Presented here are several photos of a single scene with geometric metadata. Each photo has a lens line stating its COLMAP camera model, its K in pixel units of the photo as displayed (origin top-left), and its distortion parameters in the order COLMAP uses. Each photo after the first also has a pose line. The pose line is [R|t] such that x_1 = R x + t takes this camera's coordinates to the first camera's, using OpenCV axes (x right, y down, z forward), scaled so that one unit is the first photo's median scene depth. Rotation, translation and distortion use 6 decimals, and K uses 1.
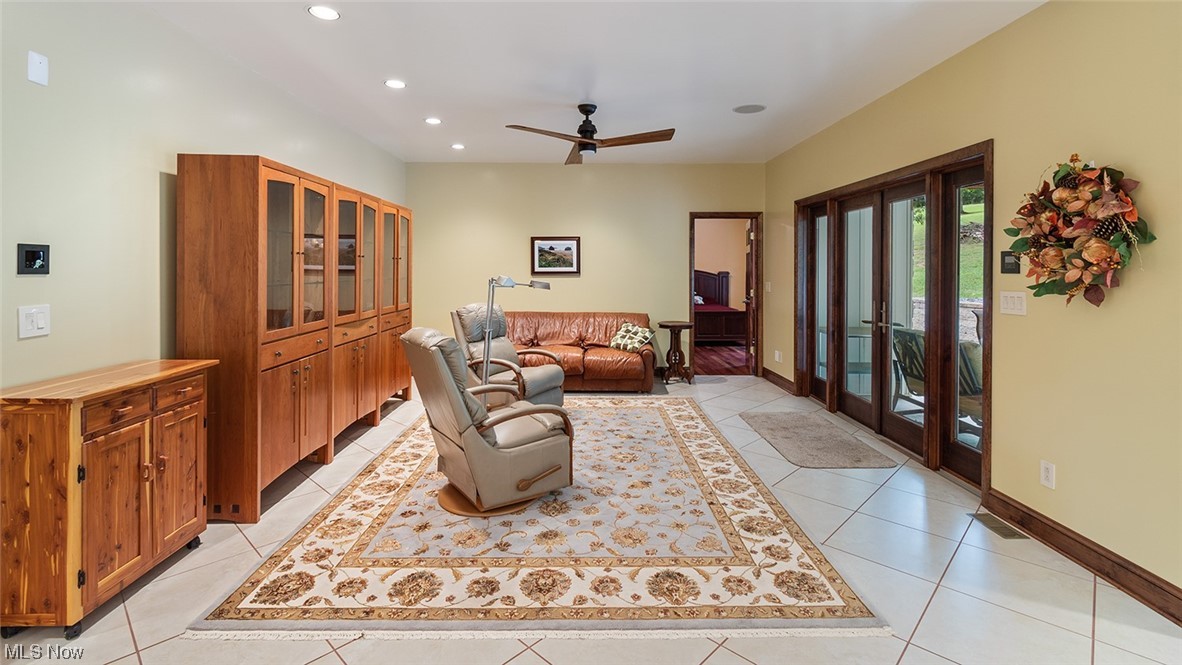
lens RADIAL K [[550.0, 0, 596.7], [0, 550.0, 271.6], [0, 0, 1]] dist [-0.001690, -0.000334]
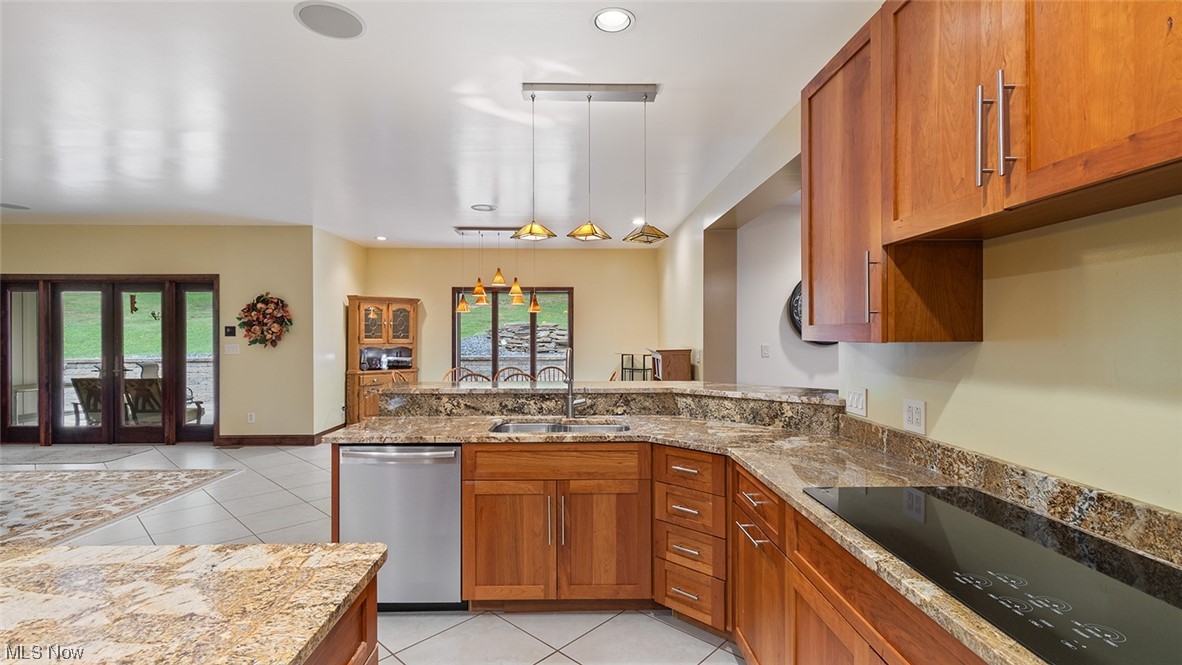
lens RADIAL K [[550.0, 0, 591.5], [0, 550.0, 334.7], [0, 0, 1]] dist [-0.001690, -0.000334]
pose [[0.009127, -0.006262, 0.999939, -1.690874], [0.007317, 0.999954, 0.006195, -0.006965], [-0.999932, 0.007260, 0.009173, -0.573418]]
